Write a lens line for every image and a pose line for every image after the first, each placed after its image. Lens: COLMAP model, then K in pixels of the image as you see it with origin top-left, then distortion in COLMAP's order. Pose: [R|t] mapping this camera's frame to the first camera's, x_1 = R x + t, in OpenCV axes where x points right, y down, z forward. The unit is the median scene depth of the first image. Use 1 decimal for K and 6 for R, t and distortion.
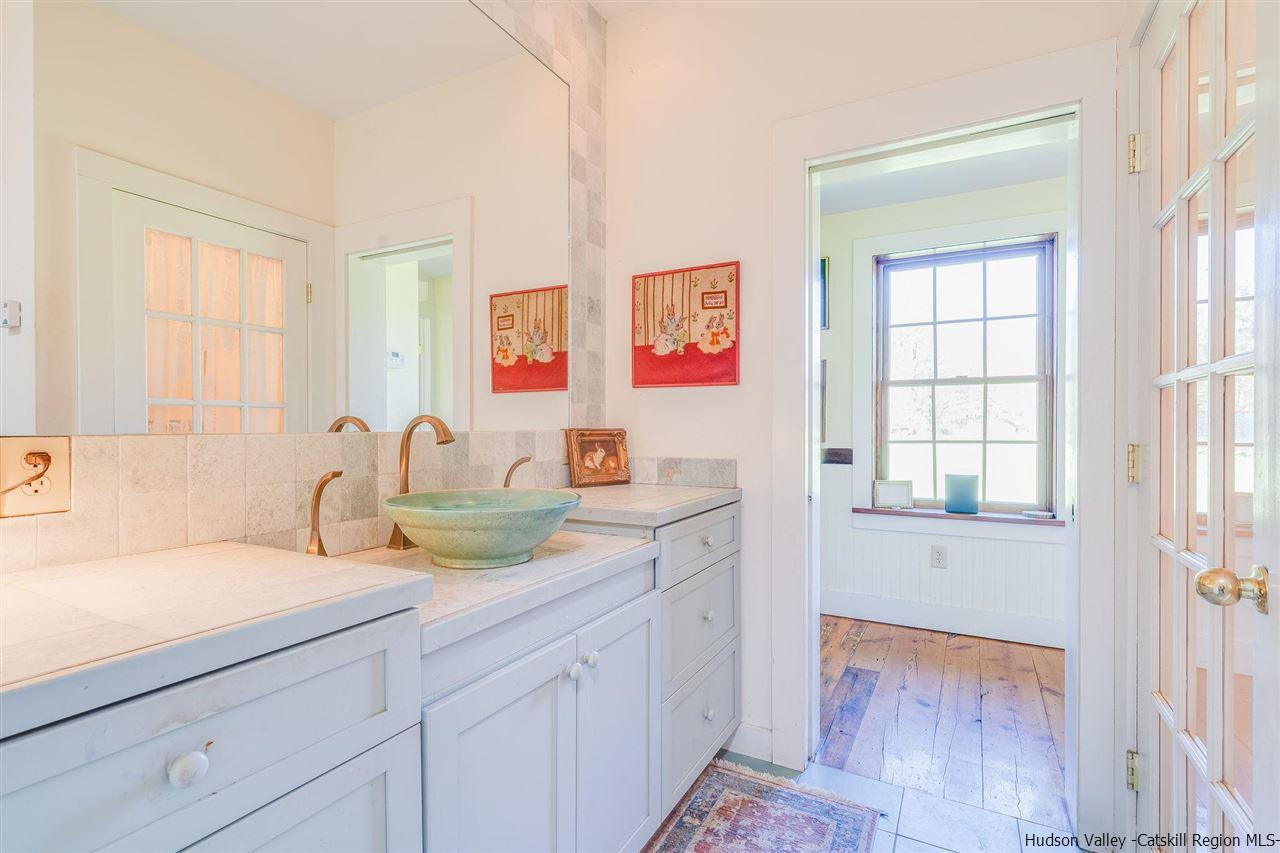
lens RADIAL K [[604.7, 0, 637.0], [0, 604.7, 431.1], [0, 0, 1]] dist [-0.001250, -0.000434]
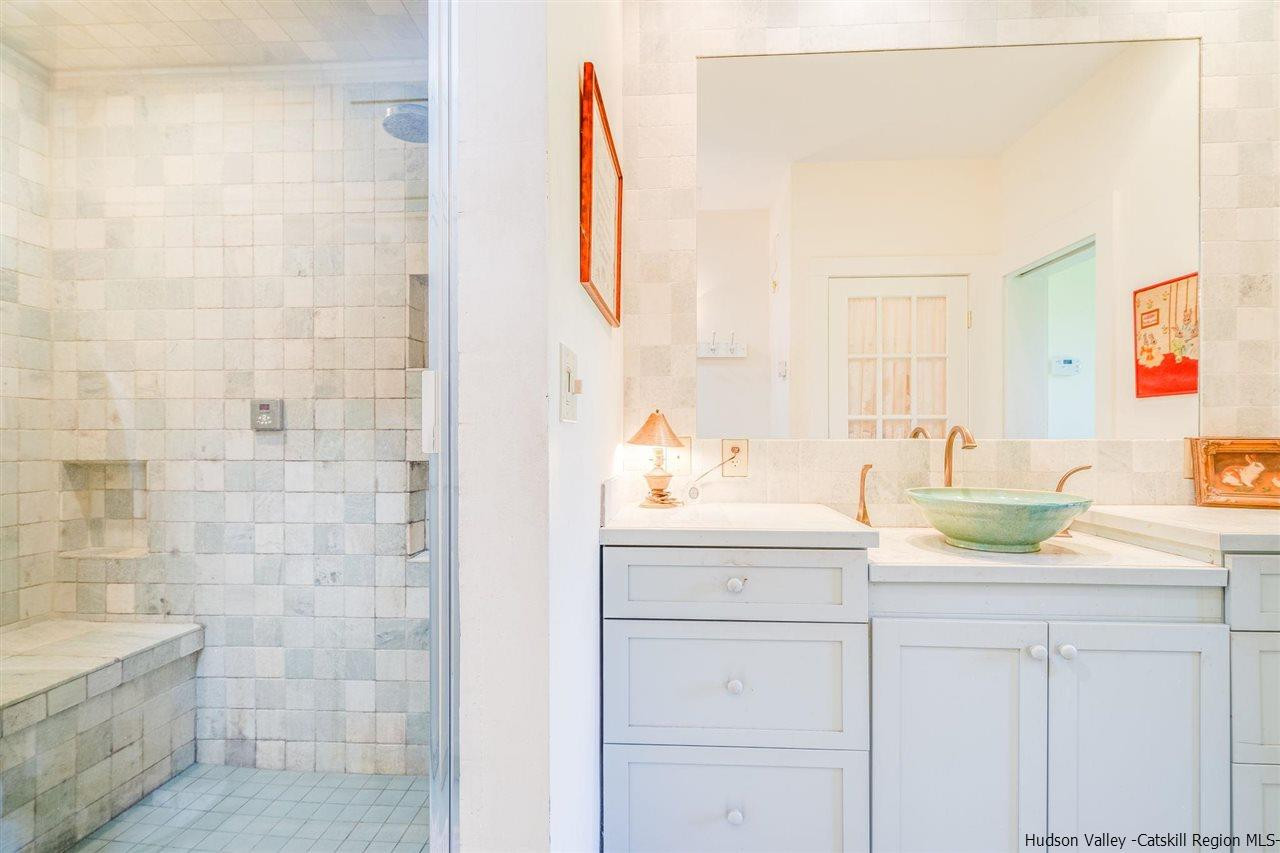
lens RADIAL K [[604.7, 0, 640.3], [0, 604.7, 431.2], [0, 0, 1]] dist [-0.001250, -0.000434]
pose [[0.437606, -0.005189, -0.899152, 0.266852], [-0.008047, 0.999921, -0.009687, 0.001754], [0.899131, 0.011475, 0.437530, -0.073397]]
